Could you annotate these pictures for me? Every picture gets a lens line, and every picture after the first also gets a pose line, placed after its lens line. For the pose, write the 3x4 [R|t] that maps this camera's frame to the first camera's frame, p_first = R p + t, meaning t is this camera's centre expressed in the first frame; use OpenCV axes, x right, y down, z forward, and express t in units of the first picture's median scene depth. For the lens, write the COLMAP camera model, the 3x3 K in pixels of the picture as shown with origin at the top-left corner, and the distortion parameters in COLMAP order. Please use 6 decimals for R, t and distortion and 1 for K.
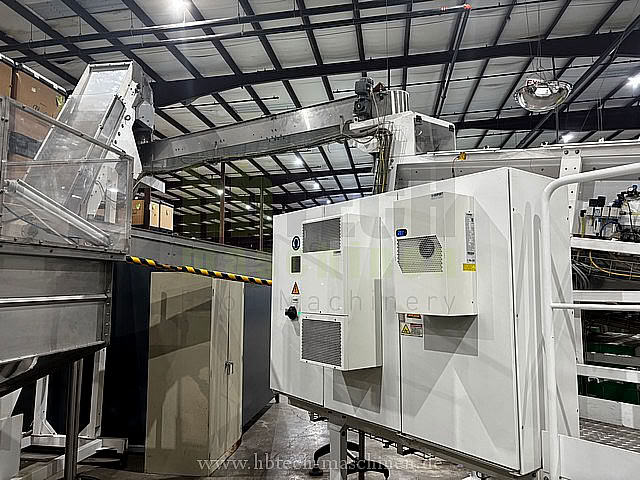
lens RADIAL K [[483.5, 0, 319.4], [0, 483.5, 237.6], [0, 0, 1]] dist [0.017776, -0.011323]
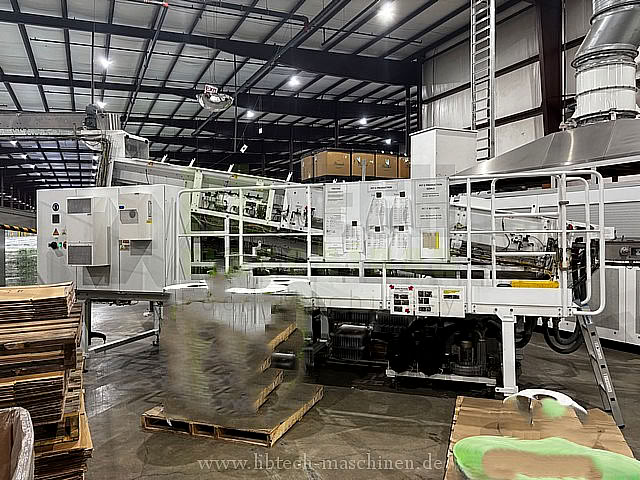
lens RADIAL K [[483.5, 0, 320.5], [0, 483.5, 234.9], [0, 0, 1]] dist [0.017776, -0.011323]
pose [[0.826795, -0.008433, 0.562441, -0.204977], [-0.046024, 0.995521, 0.082583, -0.065270], [-0.560618, -0.094165, 0.822703, -0.862381]]
